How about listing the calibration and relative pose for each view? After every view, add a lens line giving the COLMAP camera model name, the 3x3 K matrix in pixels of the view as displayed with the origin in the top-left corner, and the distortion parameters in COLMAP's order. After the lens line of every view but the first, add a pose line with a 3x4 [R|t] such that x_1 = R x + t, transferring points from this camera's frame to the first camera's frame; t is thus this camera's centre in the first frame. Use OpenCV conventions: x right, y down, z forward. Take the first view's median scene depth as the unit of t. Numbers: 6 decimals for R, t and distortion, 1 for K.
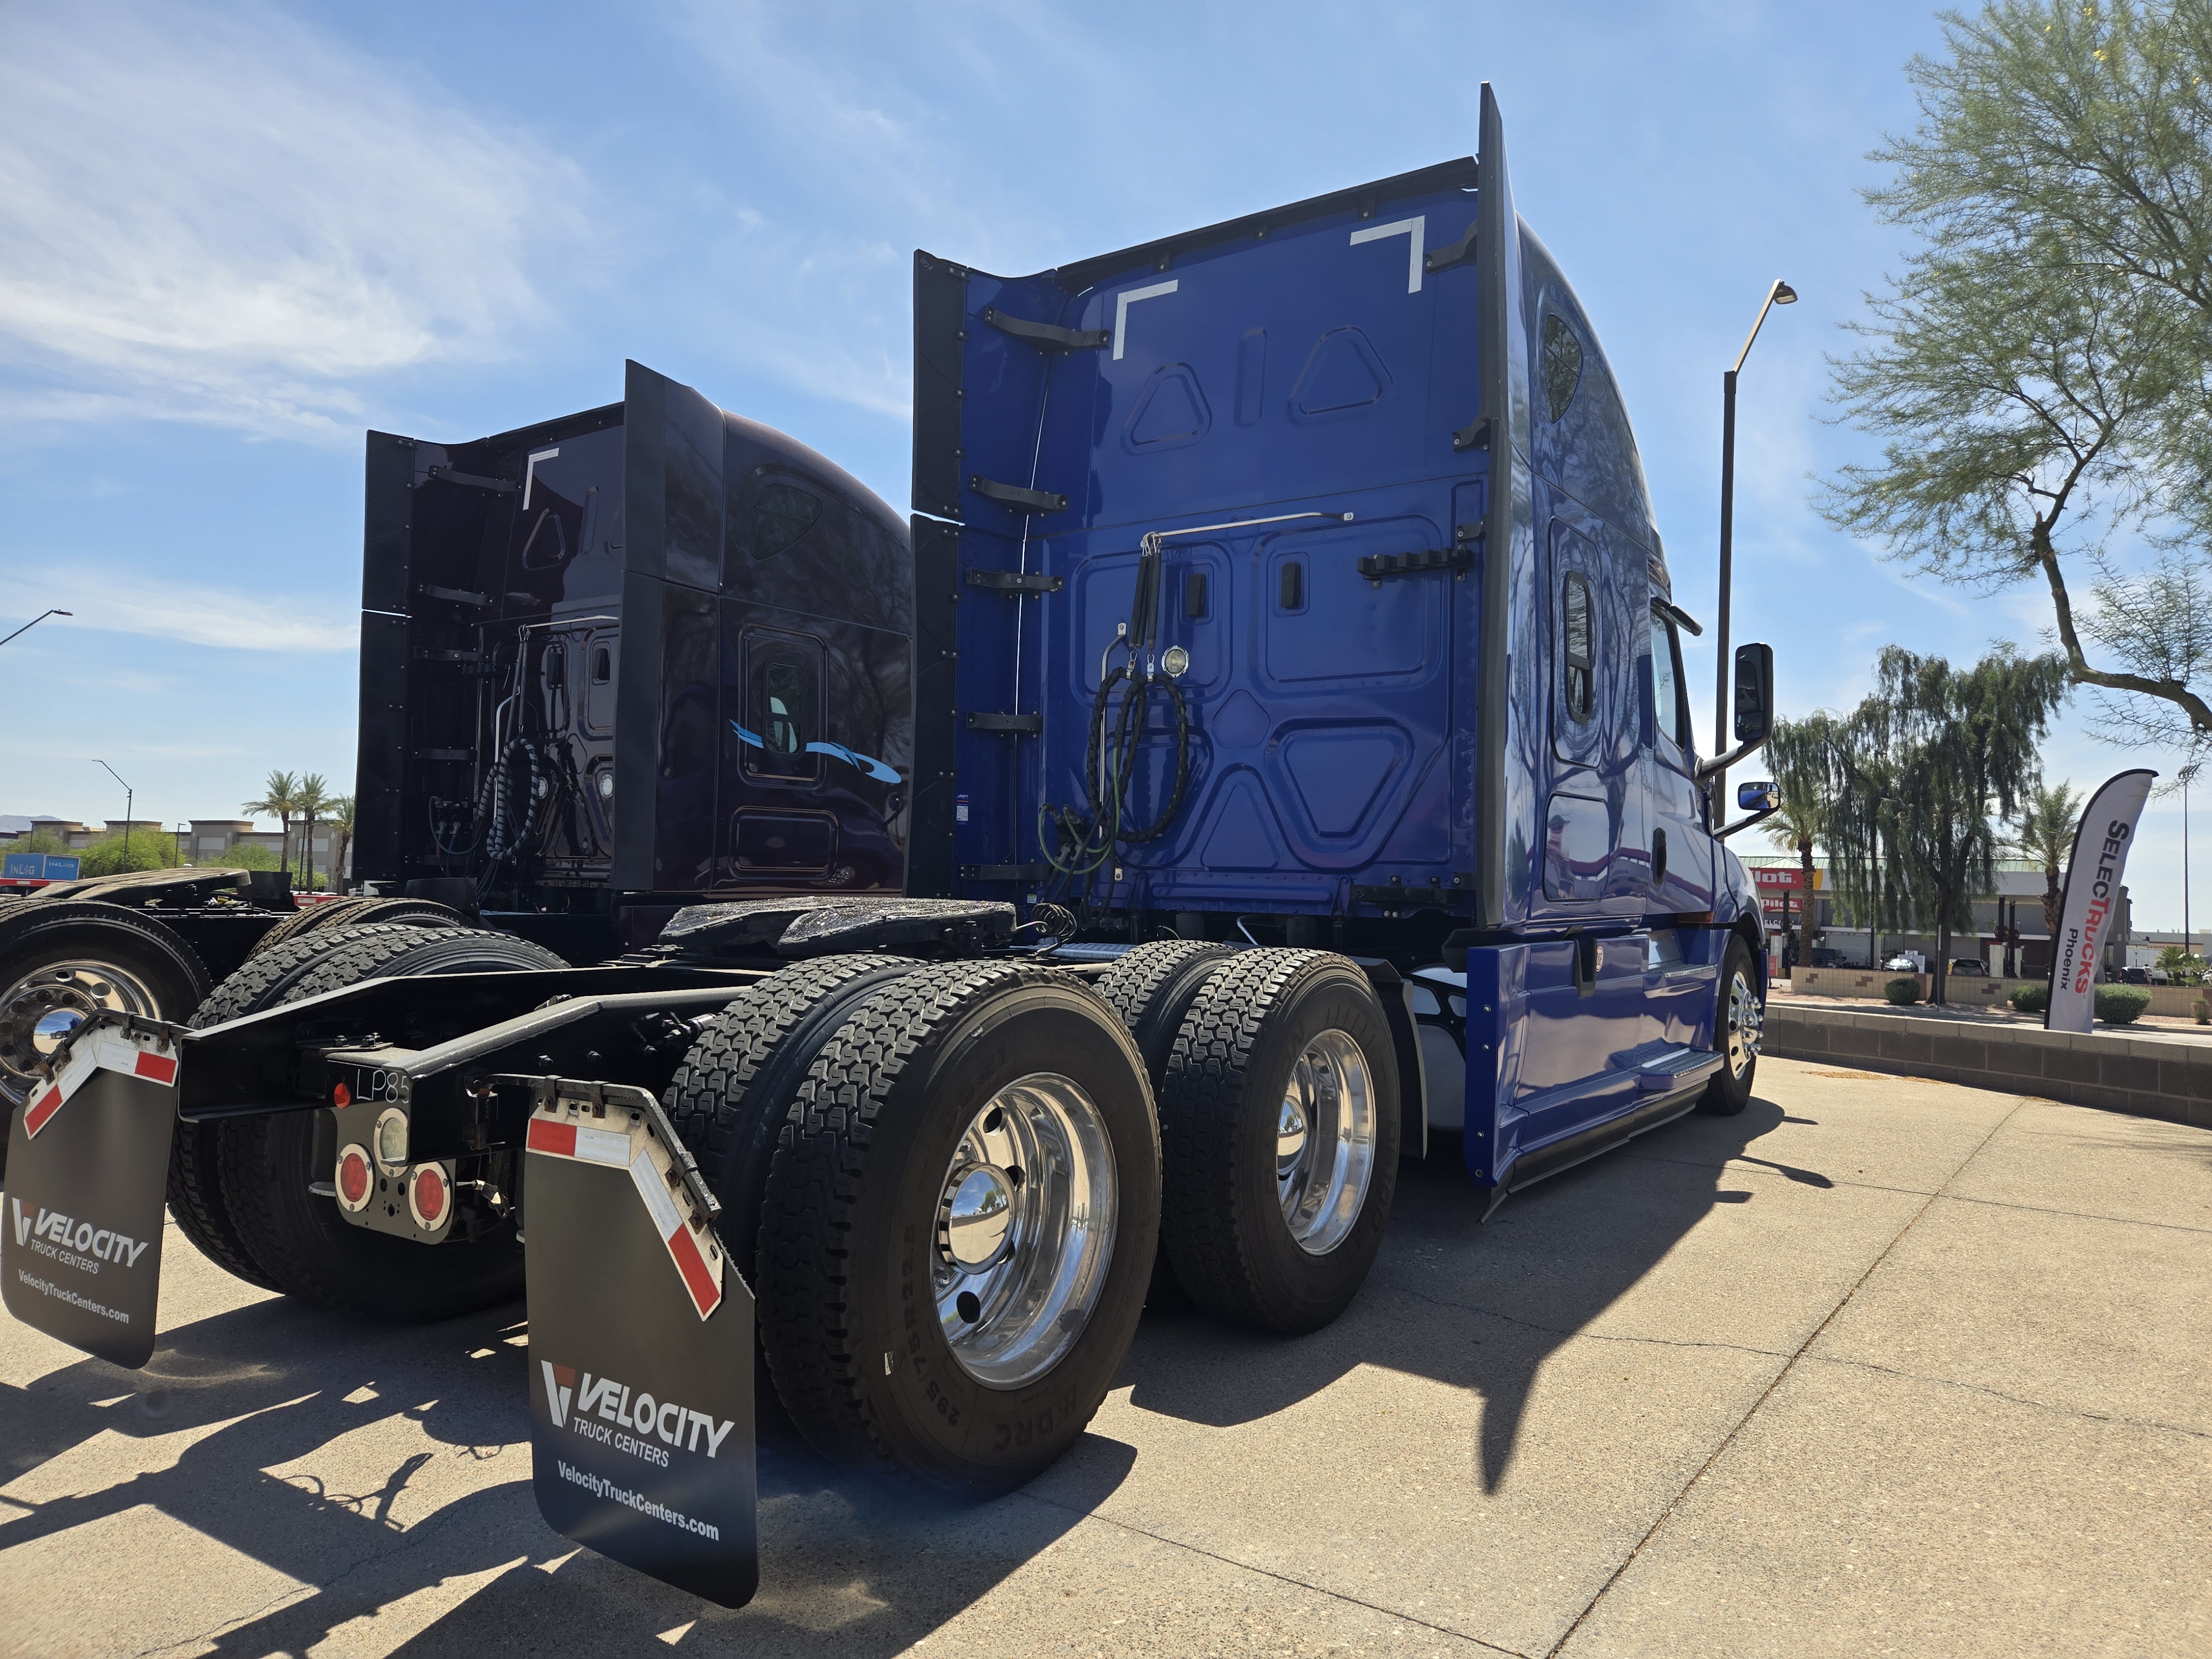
lens RADIAL K [[1487.9, 0, 1116.9], [0, 1487.9, 827.3], [0, 0, 1]] dist [0.055147, -0.026261]
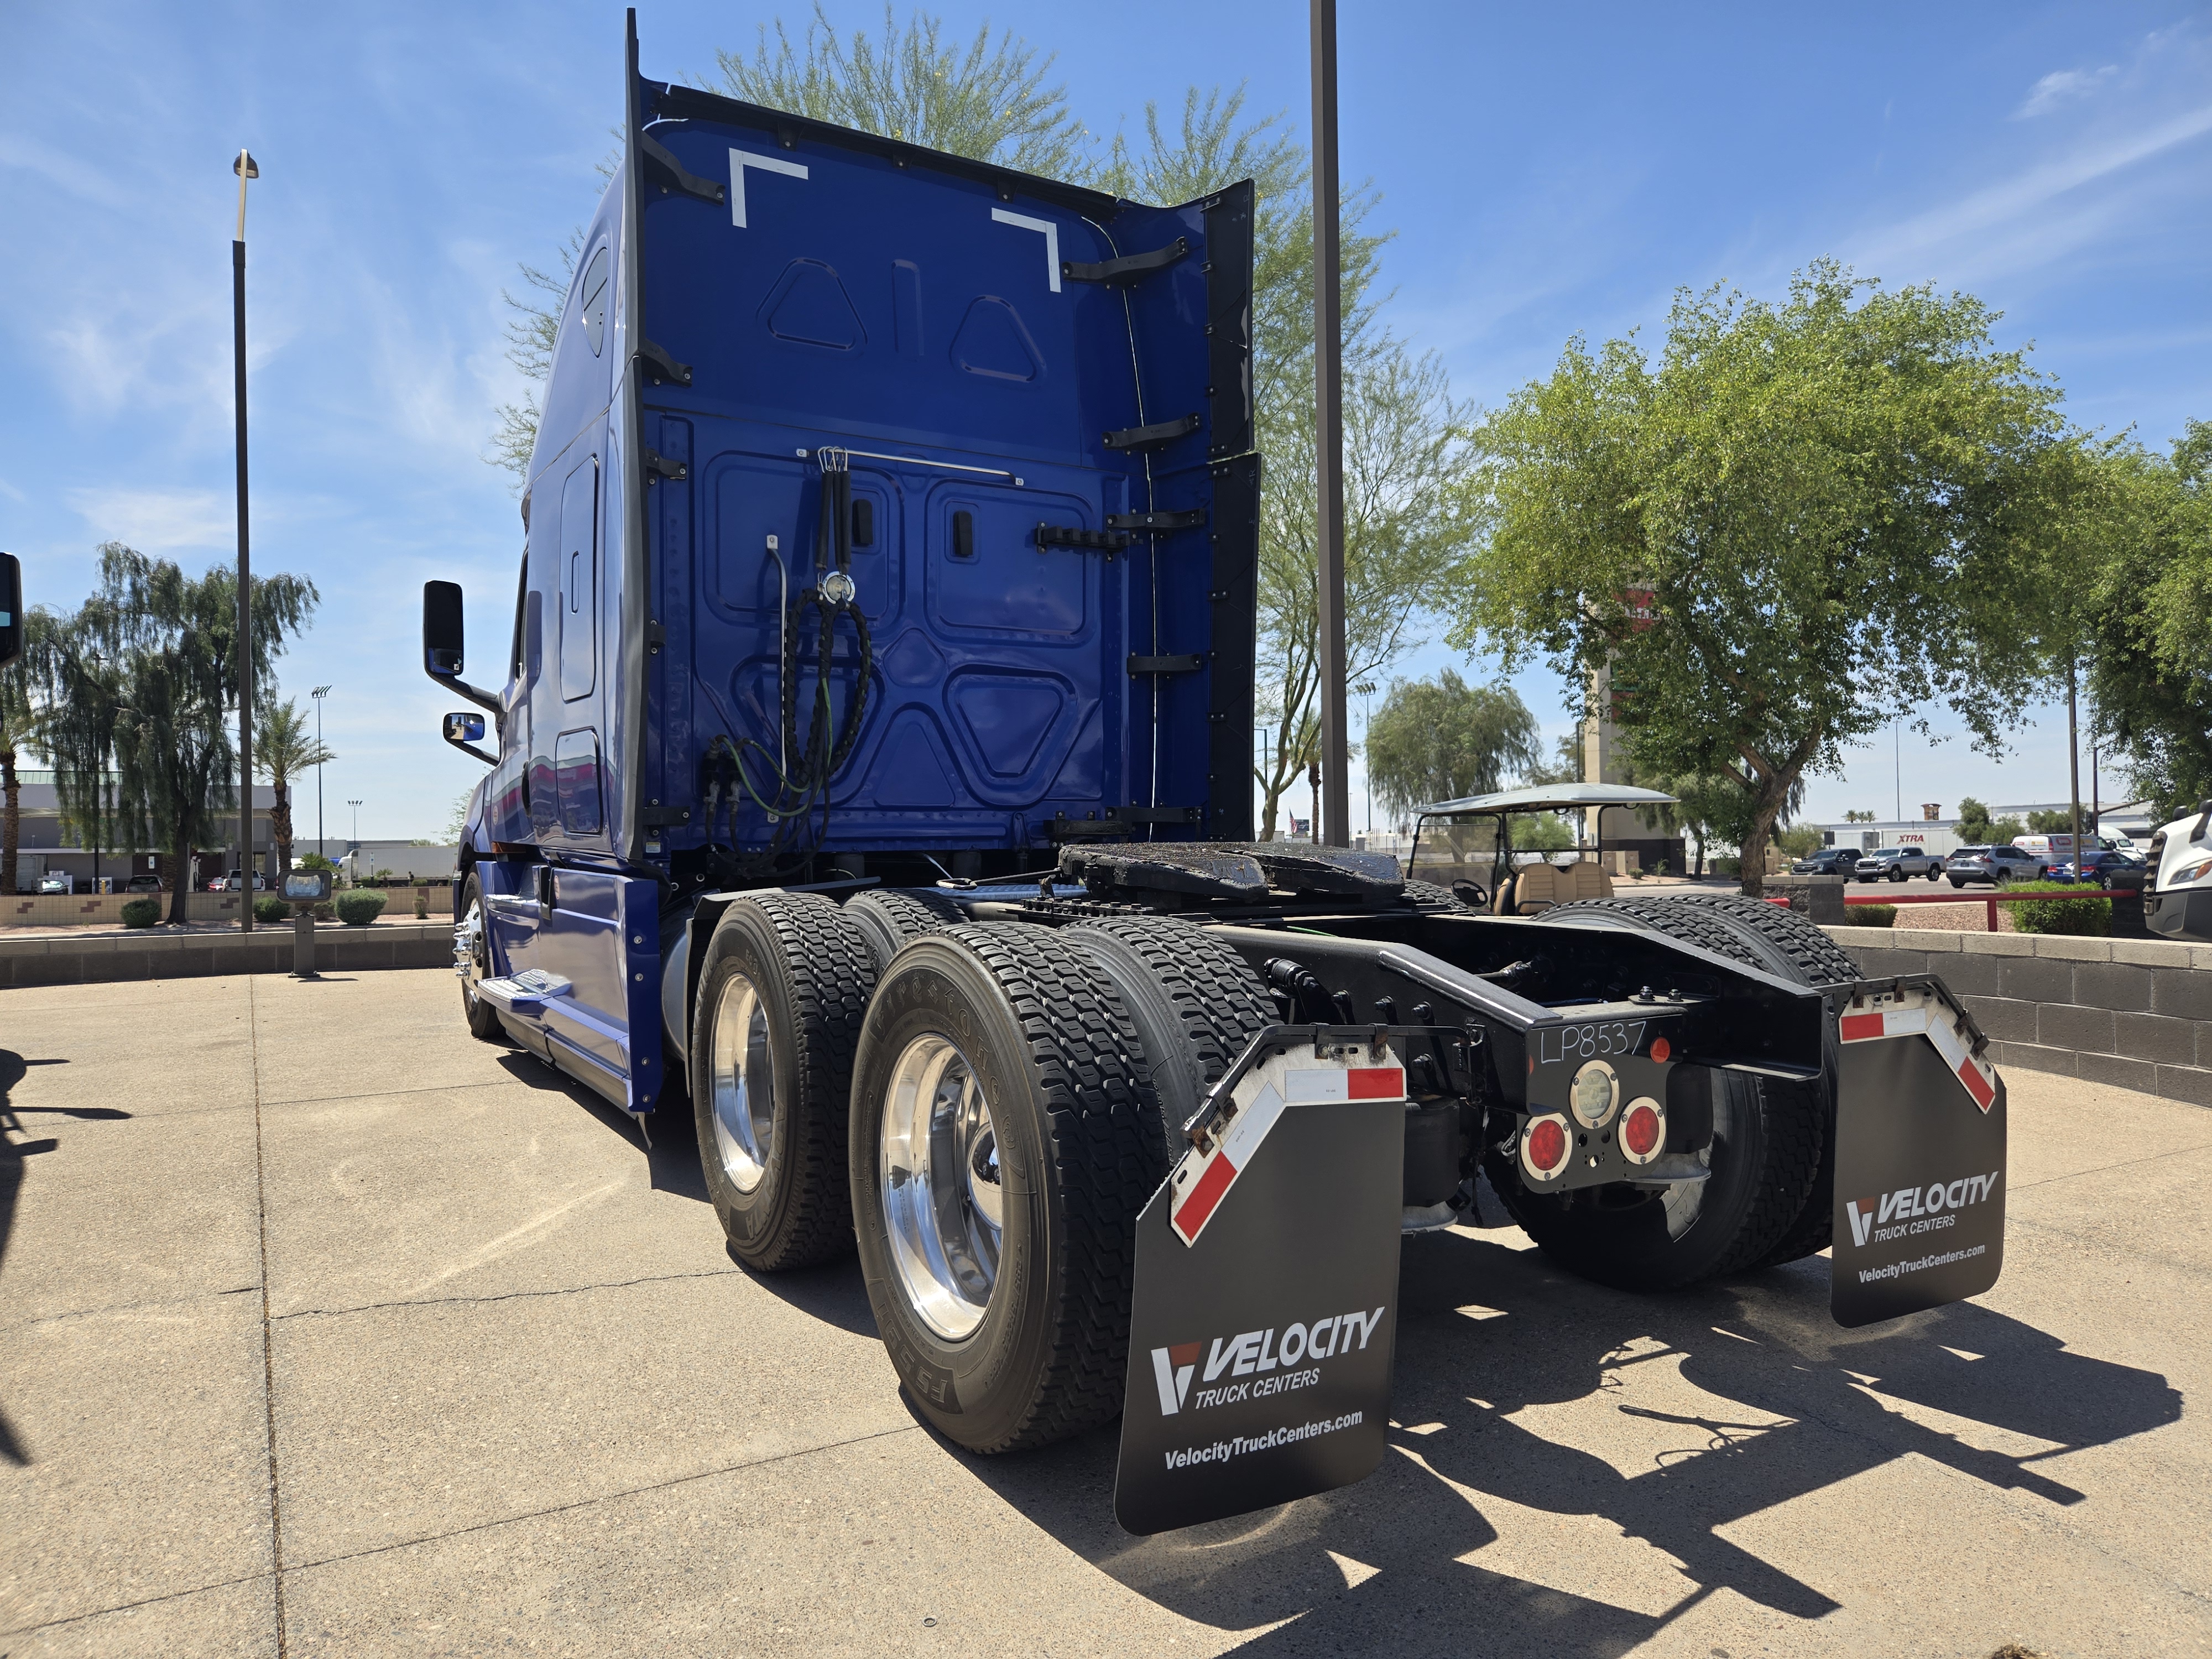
lens RADIAL K [[1493.2, 0, 1111.6], [0, 1493.2, 801.2], [0, 0, 1]] dist [0.081682, -0.067534]
pose [[0.412397, -0.015821, 0.910867, -1.322959], [-0.021424, 0.999404, 0.027058, -0.005312], [-0.910752, -0.030673, 0.411813, 0.768538]]
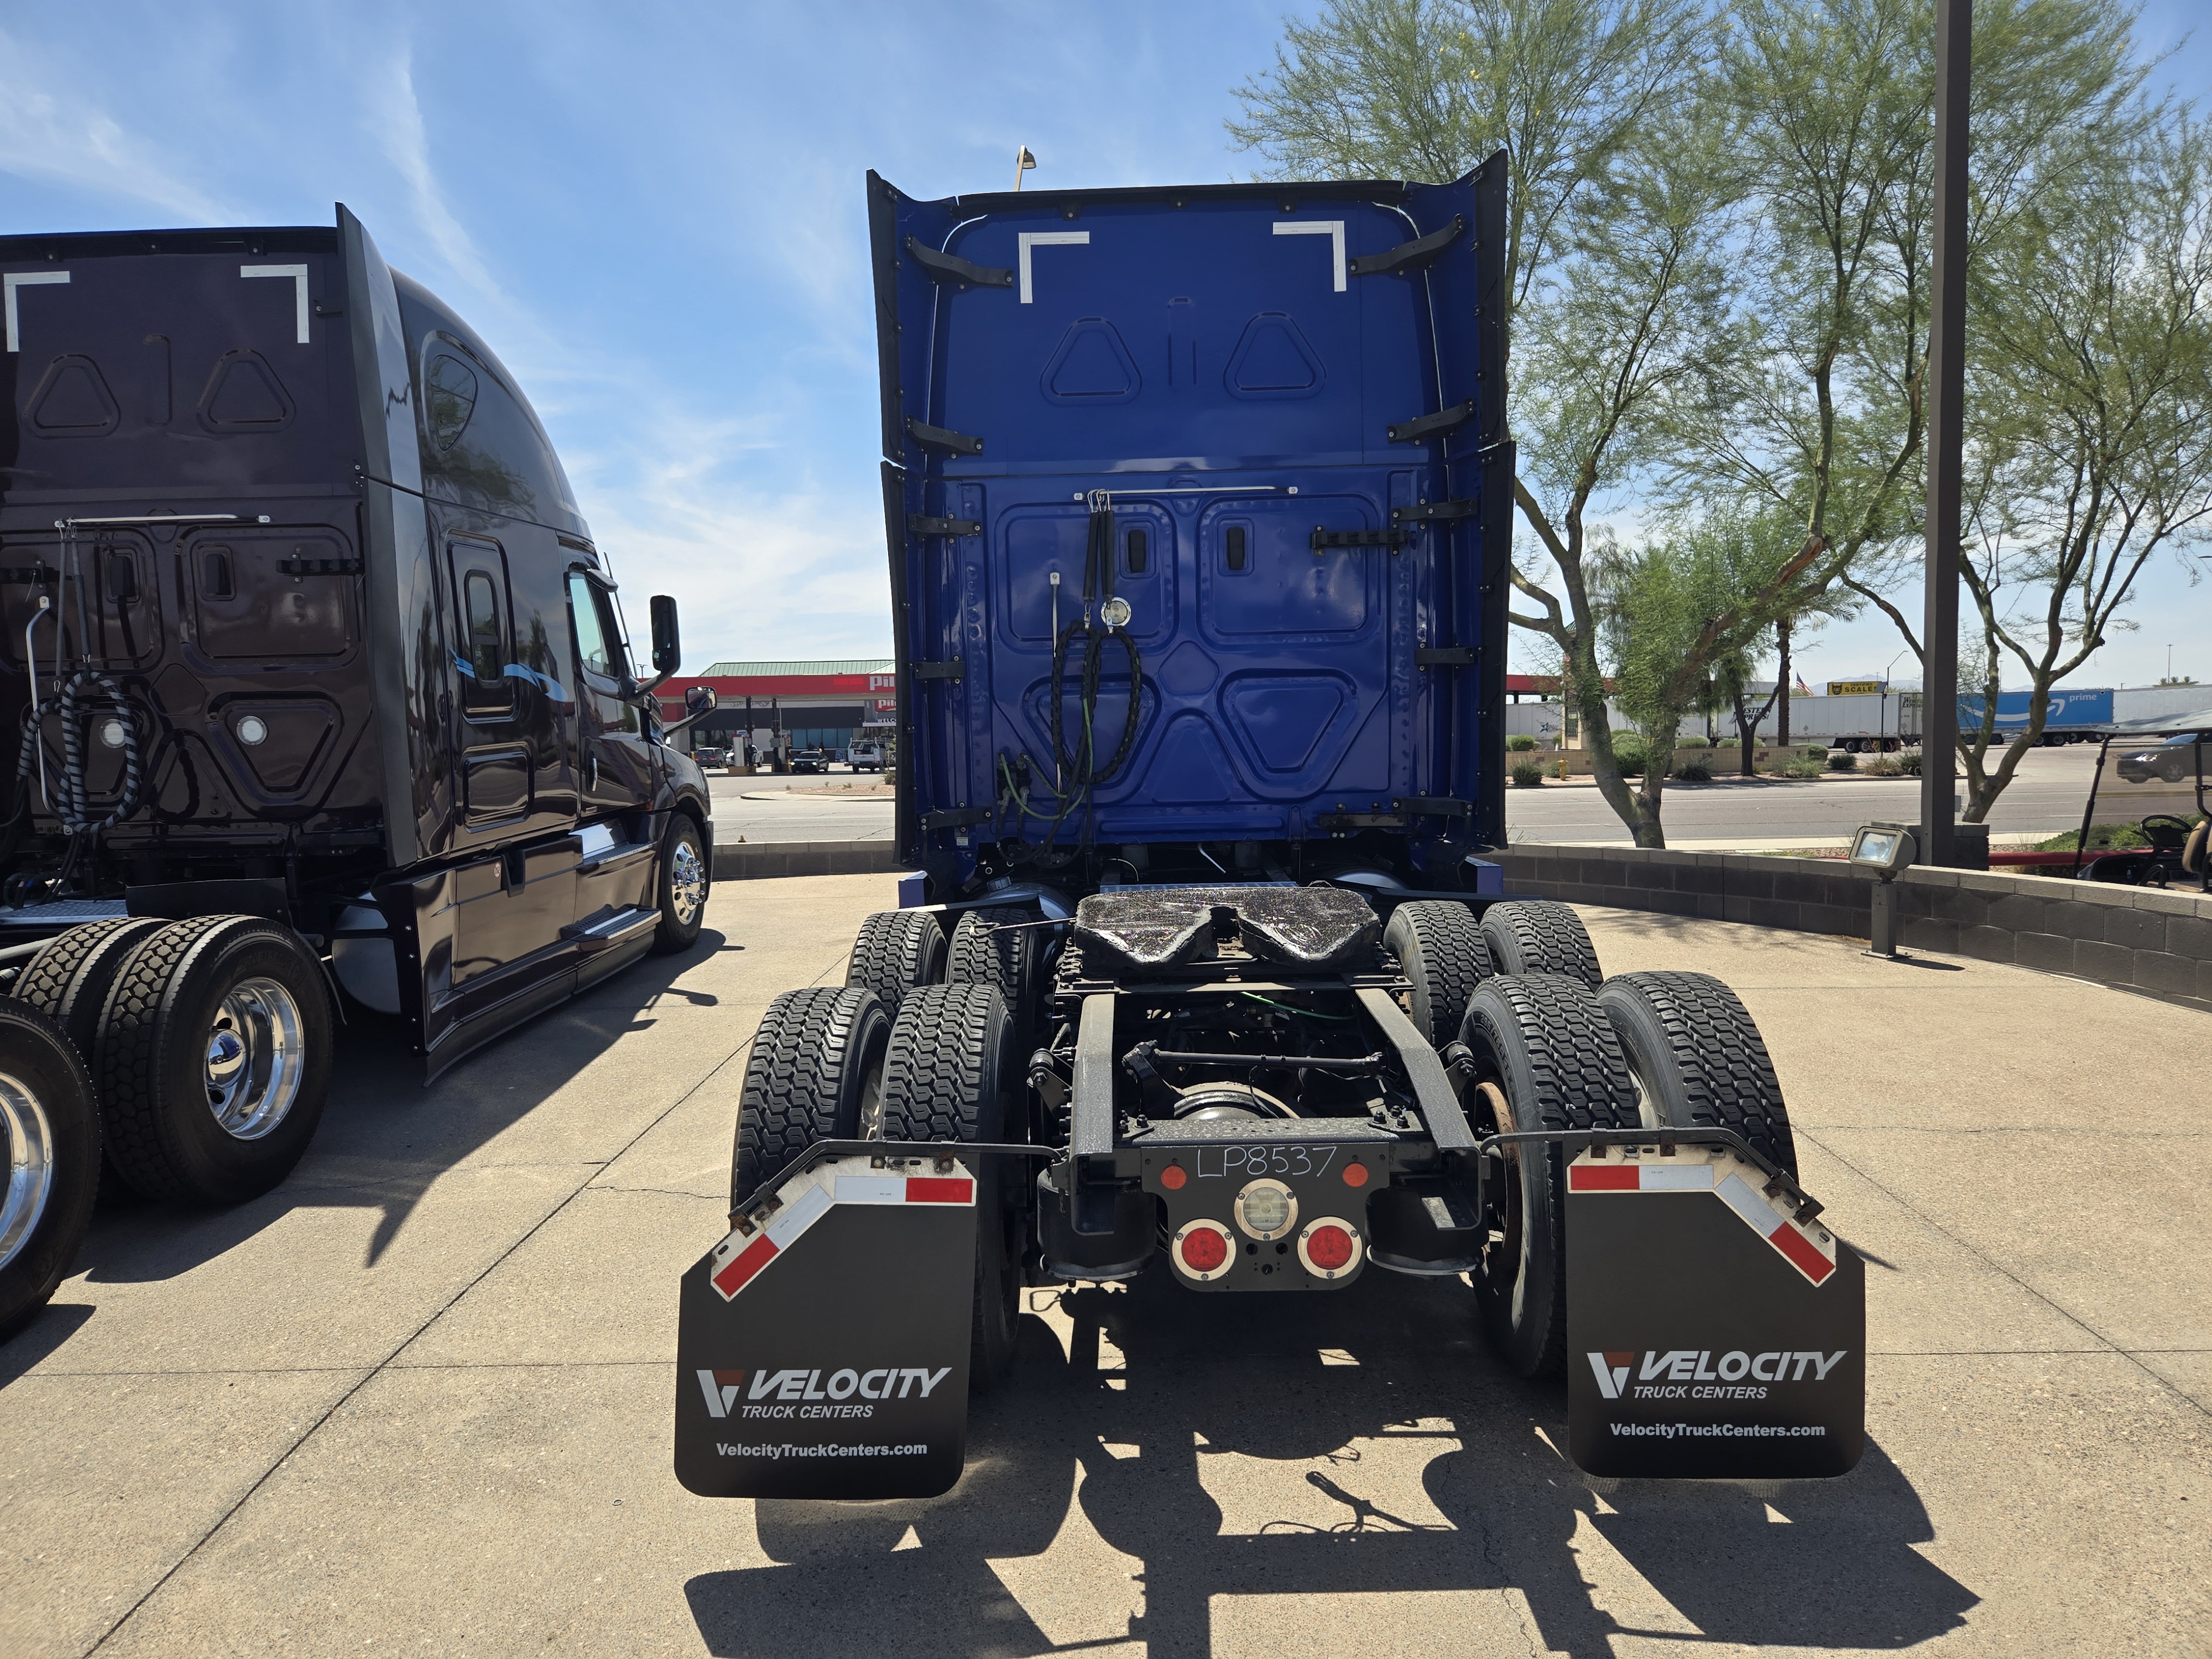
lens RADIAL K [[1493.2, 0, 1111.6], [0, 1493.2, 801.2], [0, 0, 1]] dist [0.081682, -0.067534]
pose [[0.830283, -0.091439, 0.549791, -0.989279], [0.024679, 0.991514, 0.127636, -0.193211], [-0.556796, -0.092406, 0.825493, 0.170879]]
